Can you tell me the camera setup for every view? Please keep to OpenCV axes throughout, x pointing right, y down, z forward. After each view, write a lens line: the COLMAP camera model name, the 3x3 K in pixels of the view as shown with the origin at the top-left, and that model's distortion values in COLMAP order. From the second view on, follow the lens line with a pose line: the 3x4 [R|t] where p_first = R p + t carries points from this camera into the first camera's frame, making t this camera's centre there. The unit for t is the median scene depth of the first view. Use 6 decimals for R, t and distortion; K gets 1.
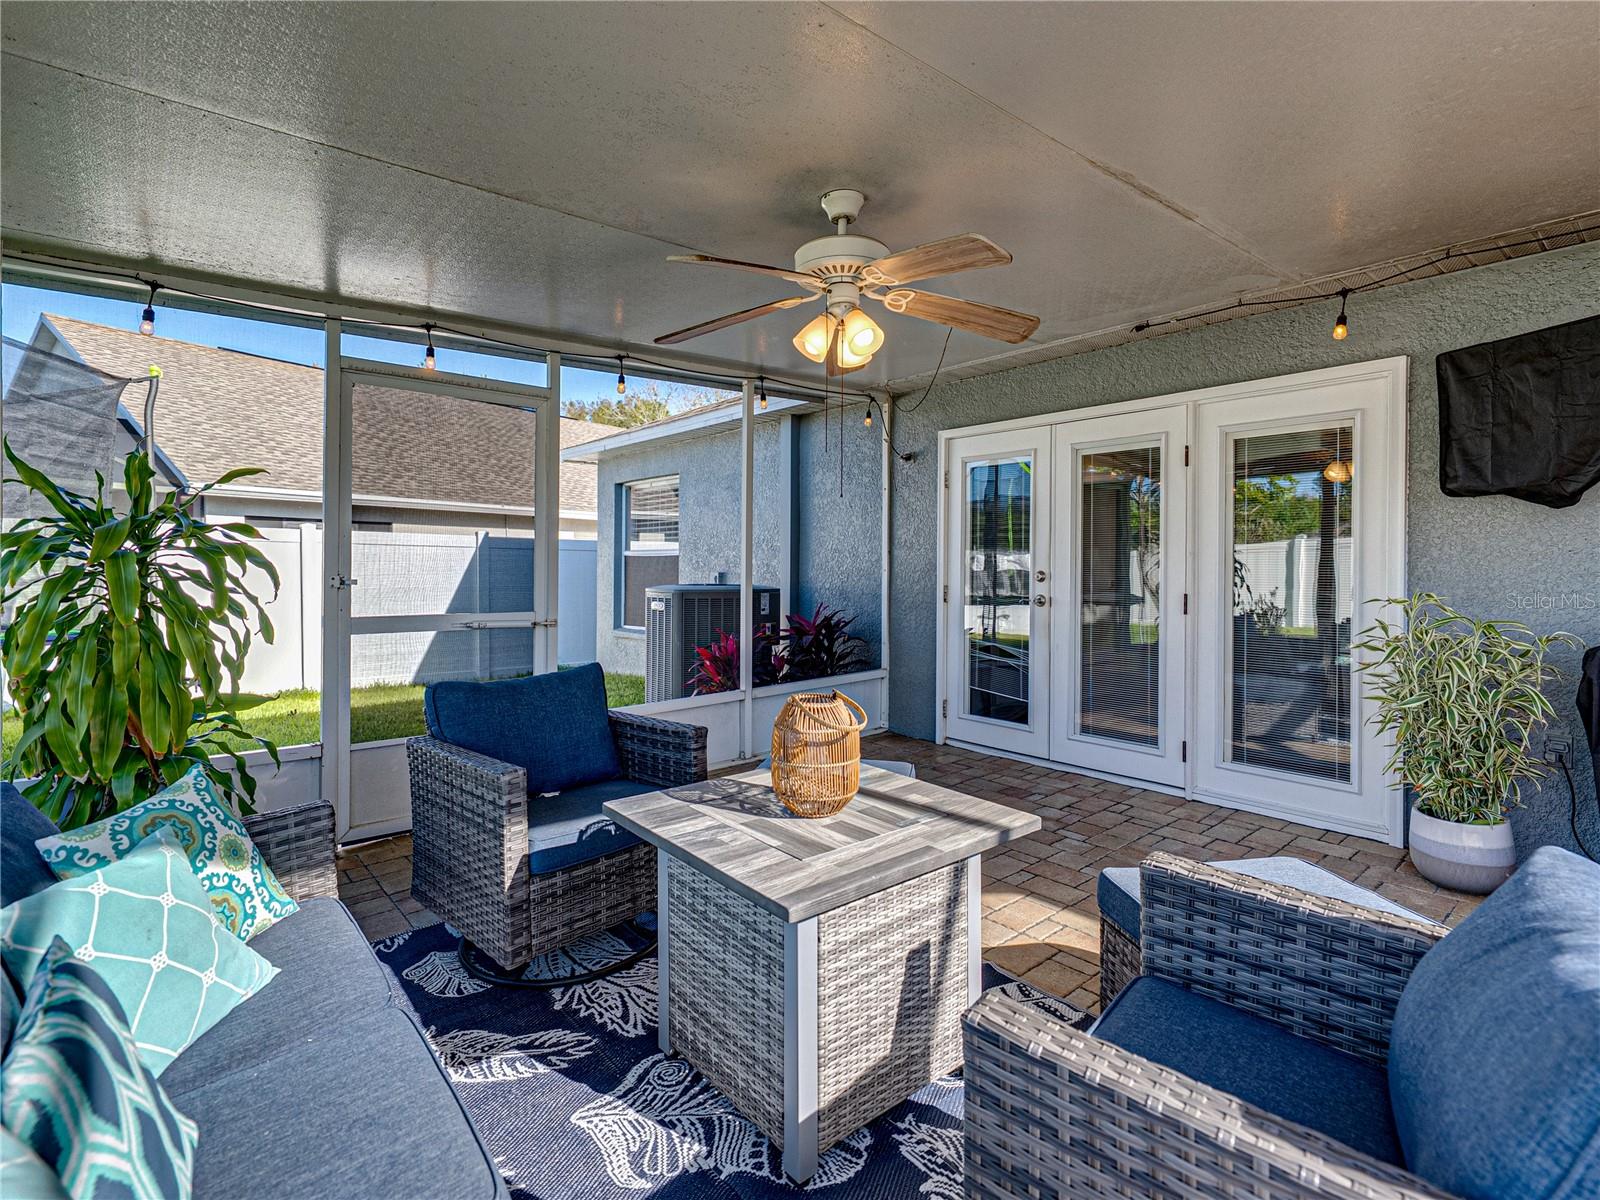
lens RADIAL K [[788.7, 0, 822.9], [0, 788.7, 573.6], [0, 0, 1]] dist [0.003882, 0.000203]
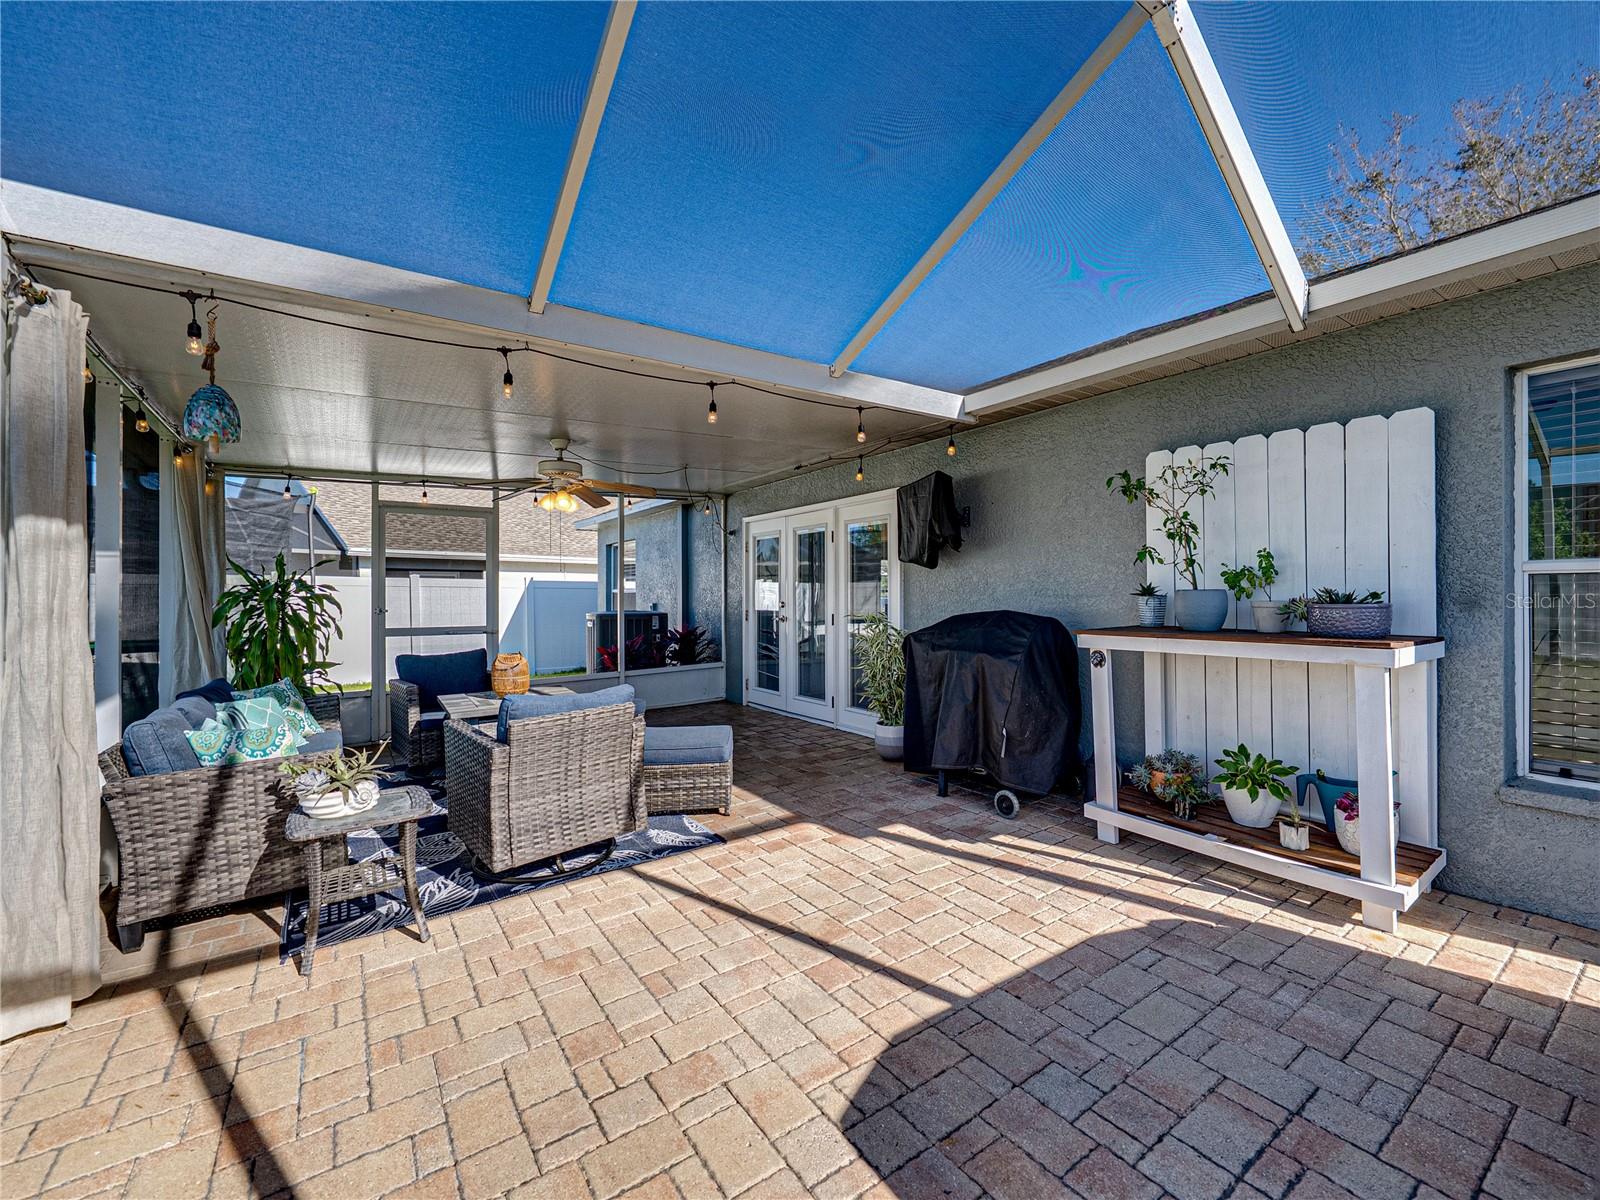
lens RADIAL K [[674.4, 0, 818.5], [0, 674.4, 598.3], [0, 0, 1]] dist [0.000683, 0.000108]
pose [[0.995113, -0.010393, -0.098196, 0.668118], [0.009806, 0.999931, -0.006462, 0.000301], [0.098257, 0.005468, 0.995146, -0.603896]]
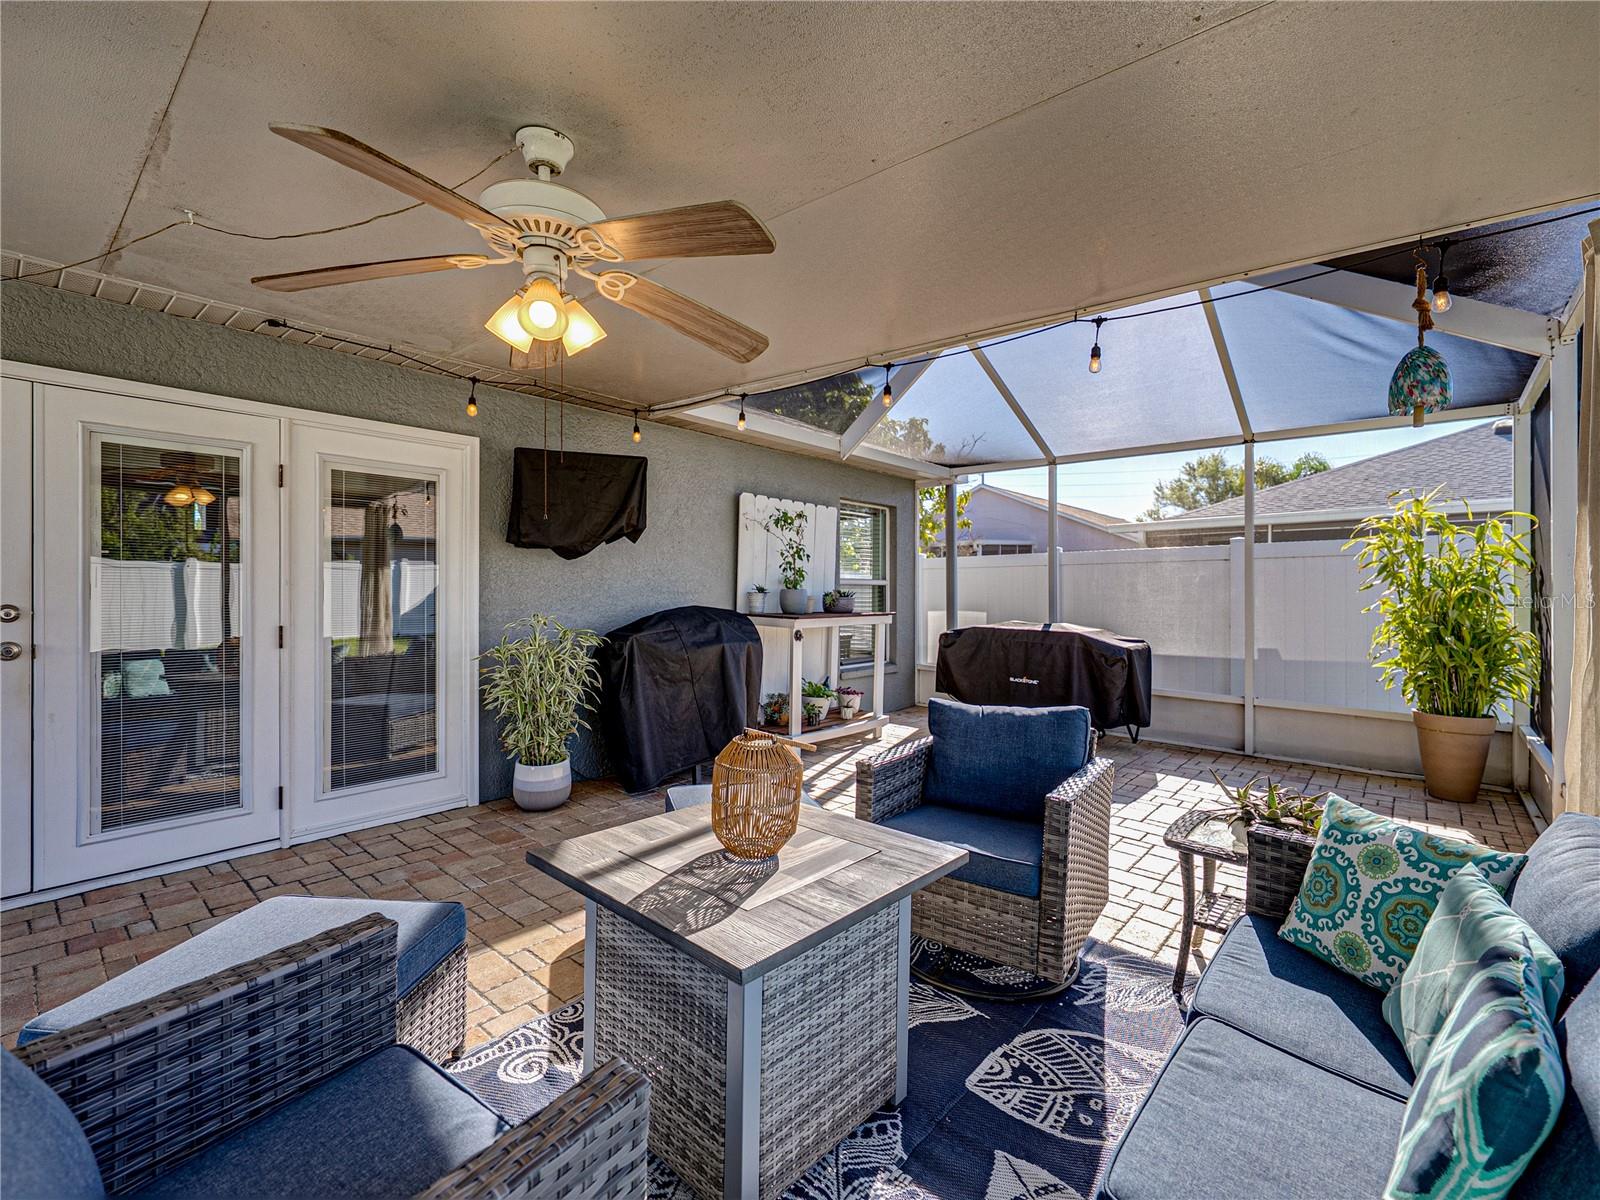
lens RADIAL K [[704.3, 0, 800.0], [0, 704.3, 600.0], [0, 0, 1]] dist [0.001132, 0.000013]
pose [[-0.129432, -0.018022, 0.991424, -0.500653], [0.006233, 0.999800, 0.018988, -0.019243], [-0.991569, 0.008638, -0.129294, 0.589308]]
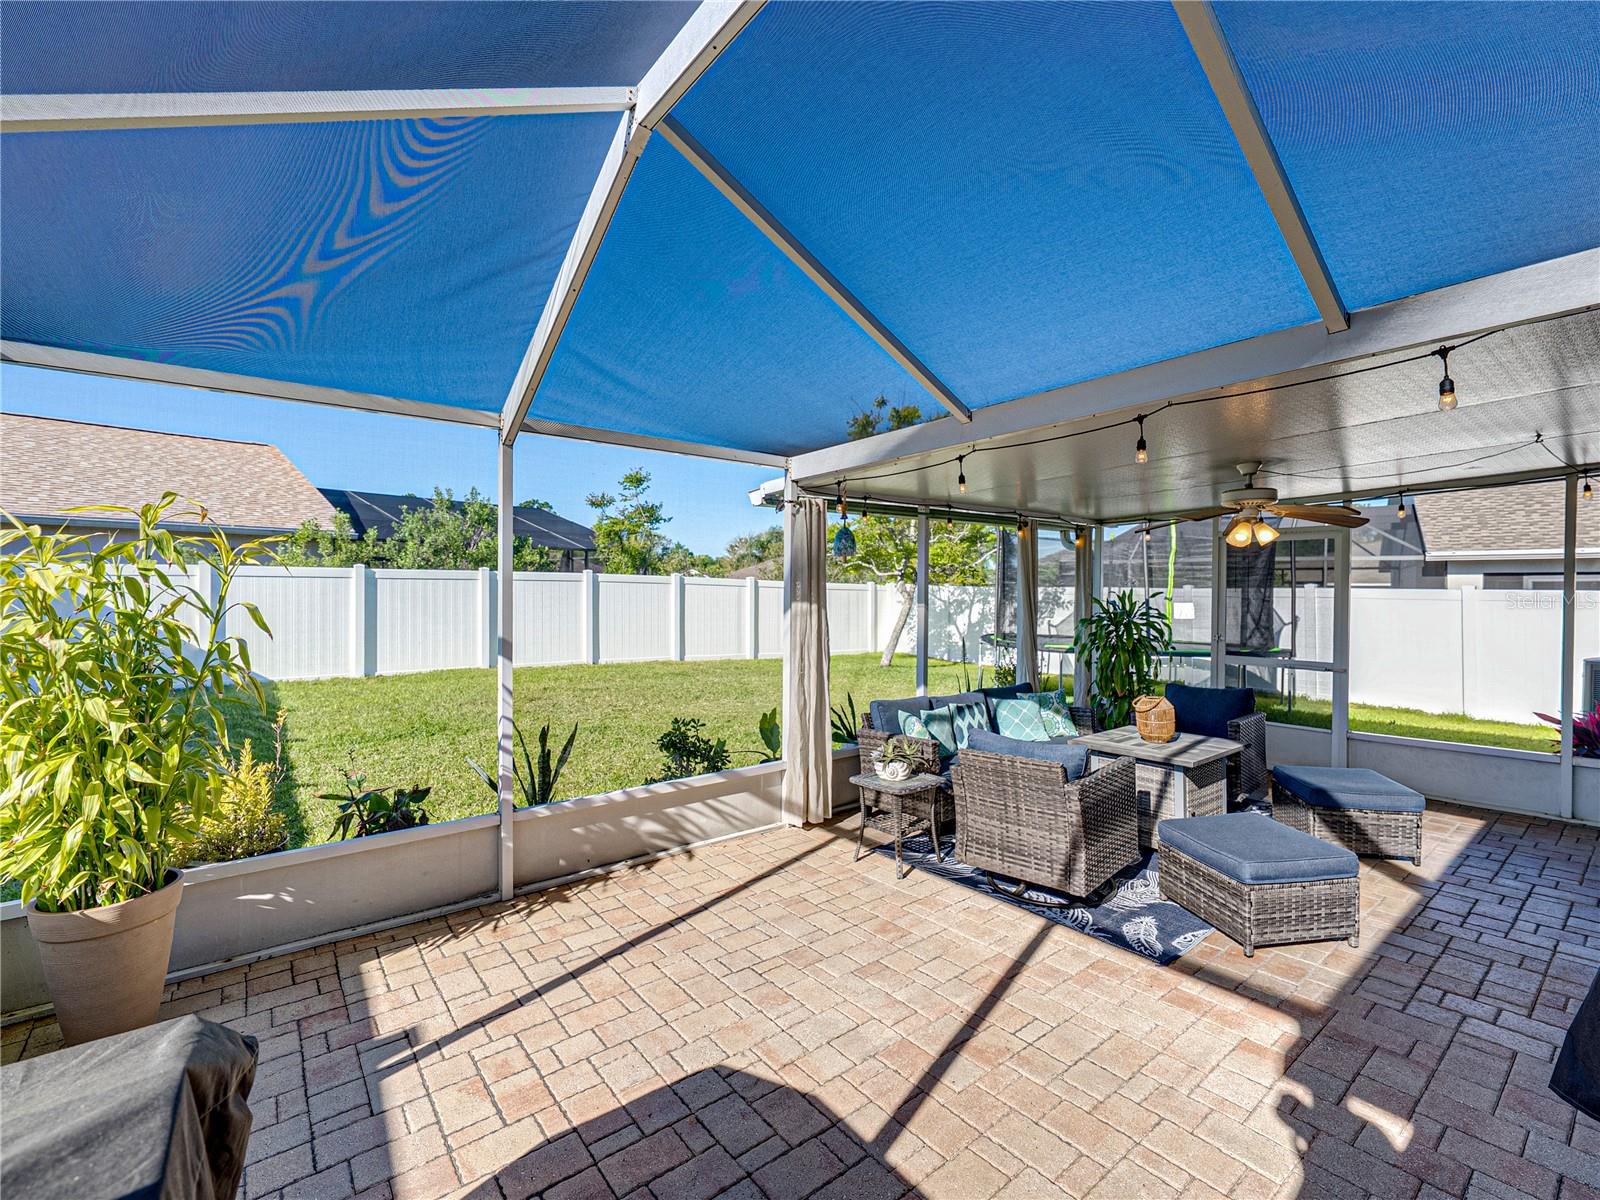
lens RADIAL K [[704.3, 0, 800.0], [0, 704.3, 600.0], [0, 0, 1]] dist [0.001132, 0.000013]
pose [[-0.054107, 0.007336, -0.998508, 1.304441], [-0.010209, 0.999917, 0.007899, -0.093741], [0.998483, 0.010621, -0.054028, -0.025117]]
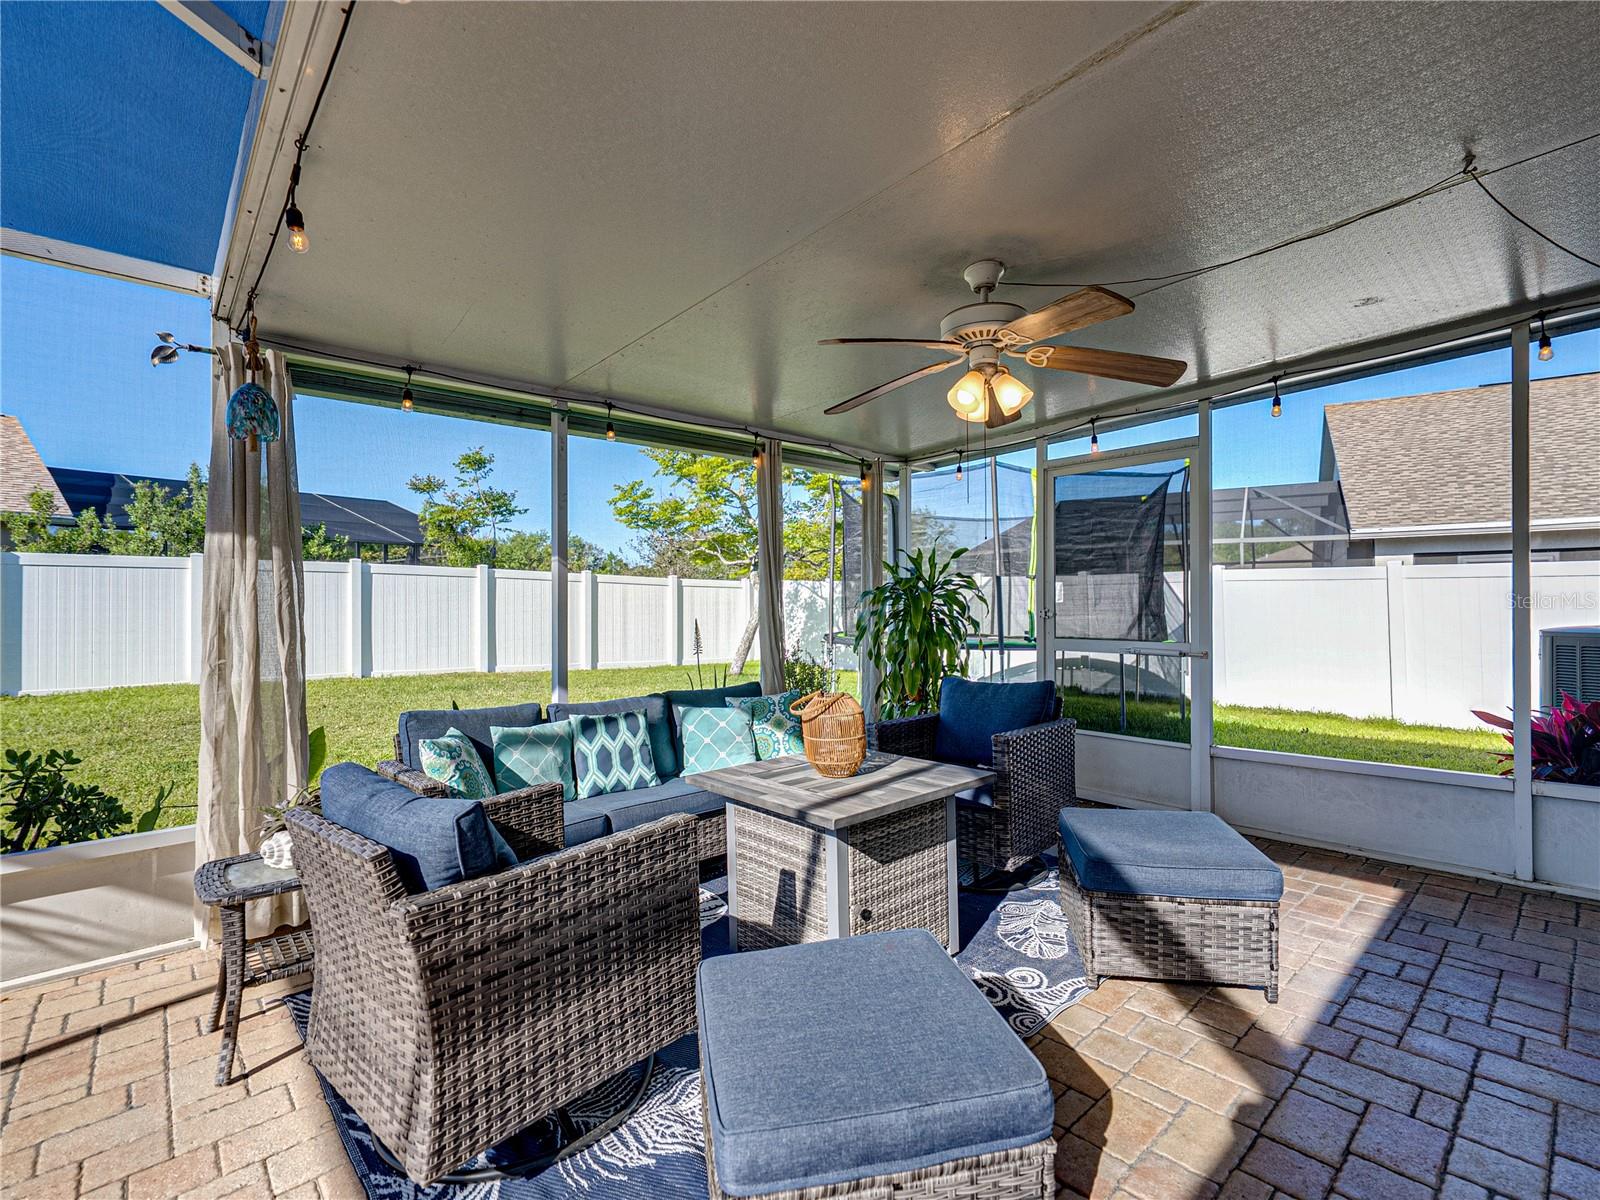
lens RADIAL K [[739.0, 0, 801.0], [0, 739.0, 604.5], [0, 0, 1]] dist [0.000433, -0.000997]
pose [[0.015447, -0.005324, -0.999867, 0.736402], [-0.000948, 0.999985, -0.005339, 0.000033], [0.999880, 0.001031, 0.015442, 0.506904]]
